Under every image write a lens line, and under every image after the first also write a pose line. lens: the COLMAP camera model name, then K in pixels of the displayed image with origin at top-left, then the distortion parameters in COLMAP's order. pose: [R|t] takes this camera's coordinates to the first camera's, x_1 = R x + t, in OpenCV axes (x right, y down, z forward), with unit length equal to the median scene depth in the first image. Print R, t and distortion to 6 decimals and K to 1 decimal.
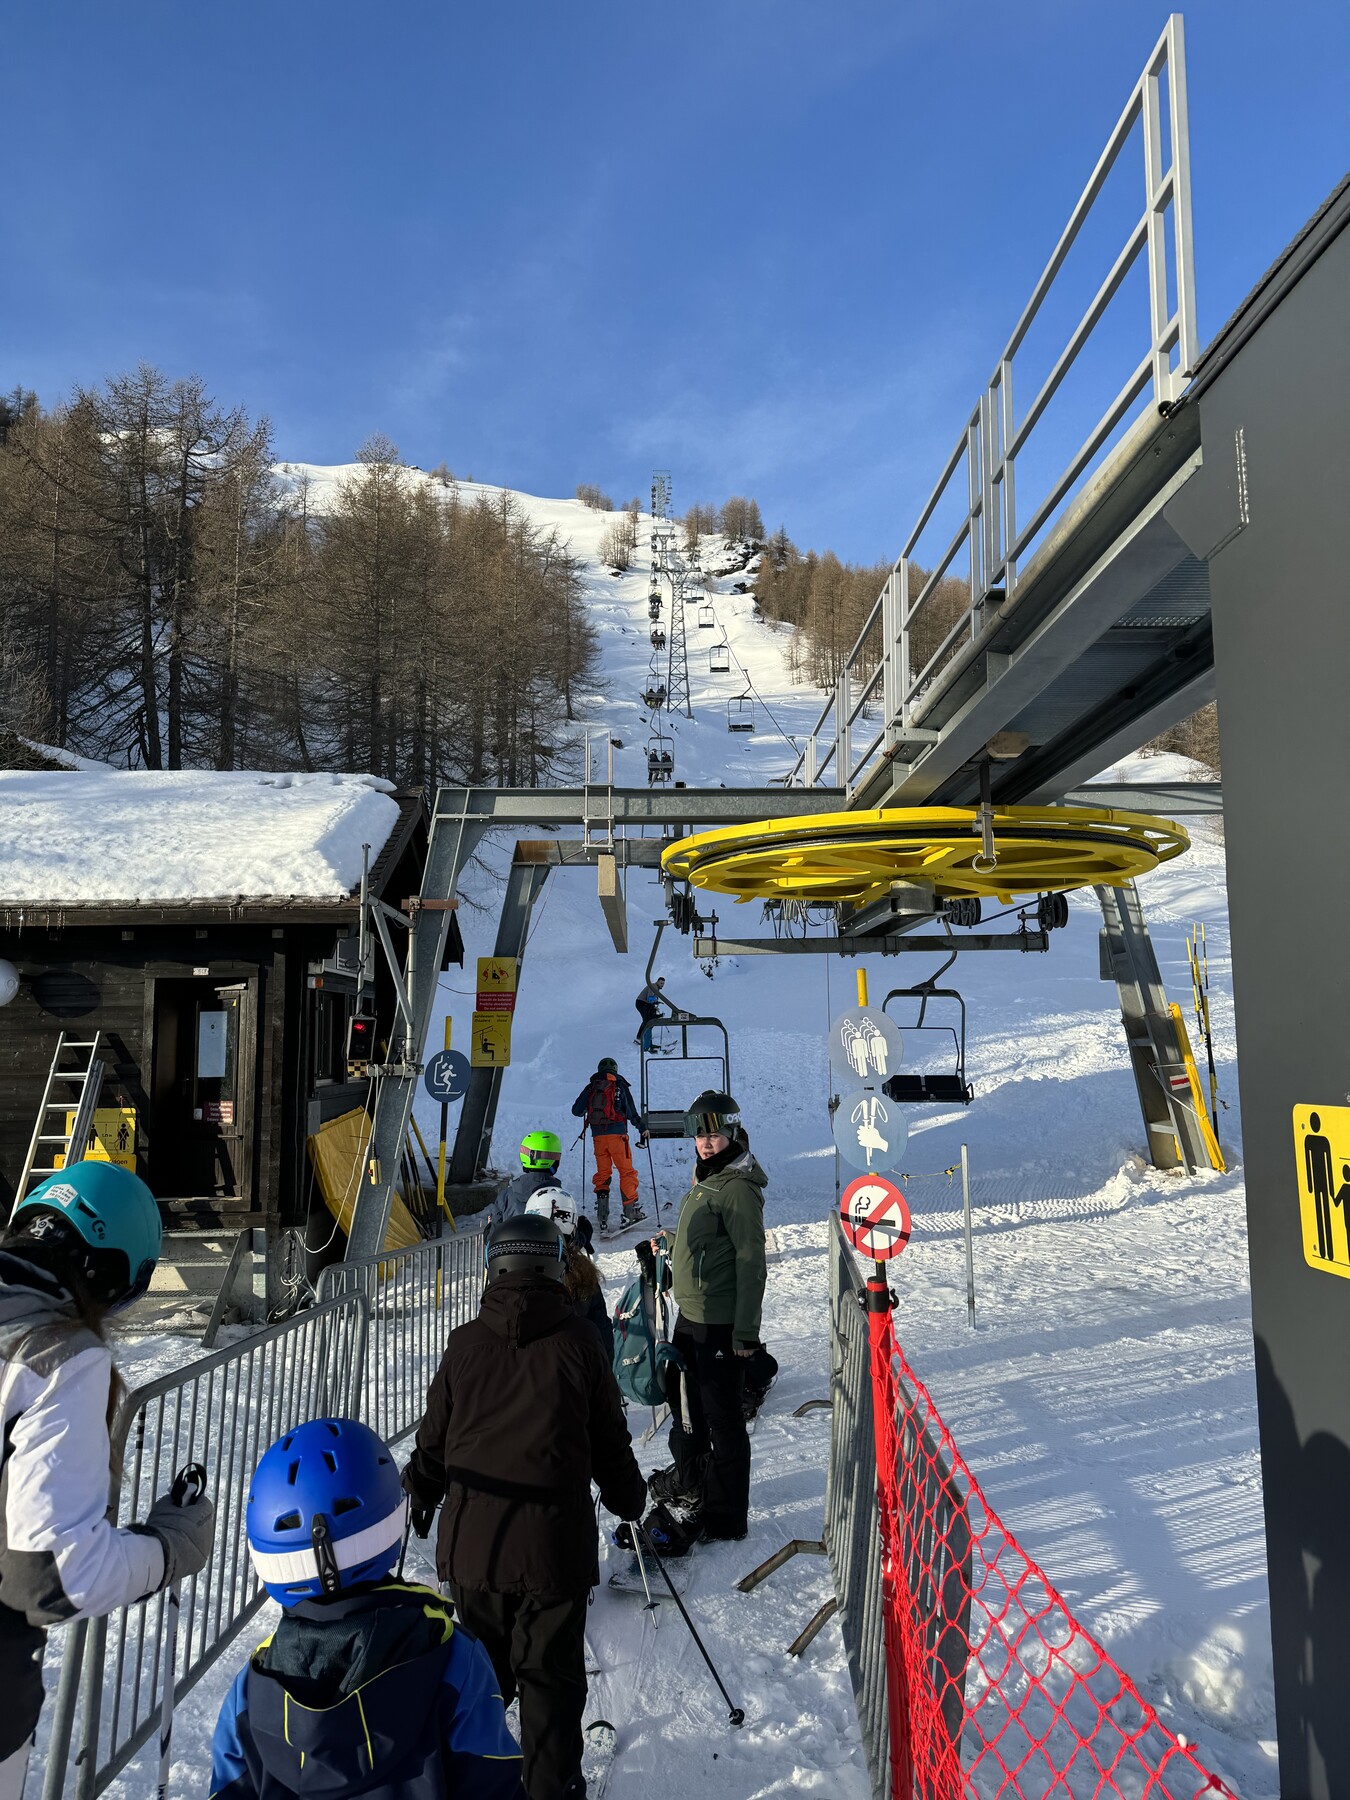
lens RADIAL K [[1281.9, 0, 675.0], [0, 1281.9, 900.0], [0, 0, 1]] dist [0.056009, 0.000049]
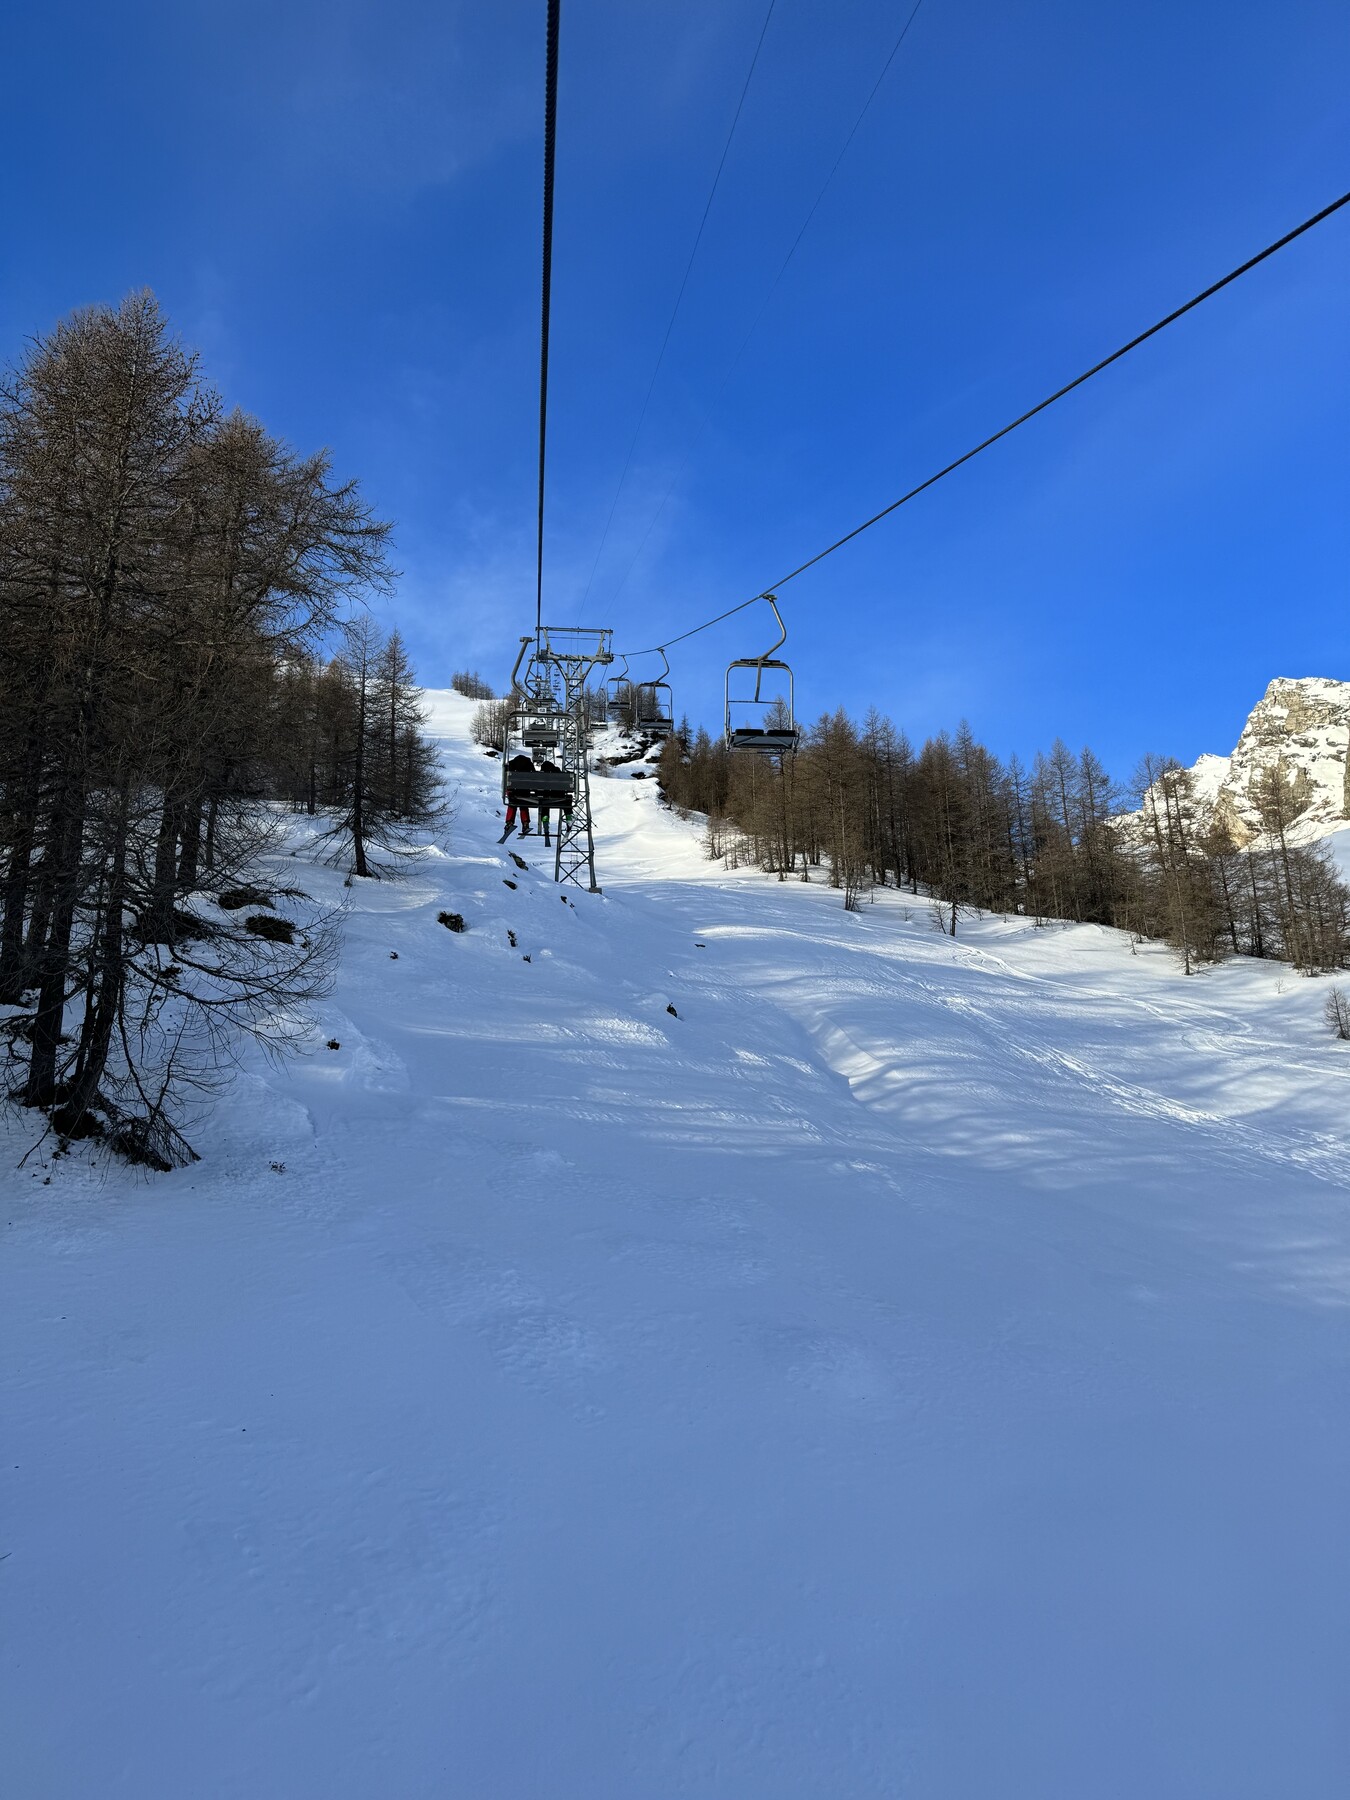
lens RADIAL K [[1281.9, 0, 675.0], [0, 1281.9, 900.0], [0, 0, 1]] dist [0.056009, 0.000049]
pose [[0.995818, 0.011706, 0.090611, -0.002064], [0.003932, 0.985349, -0.170504, -0.017729], [-0.091280, 0.170147, 0.981182, 0.194084]]
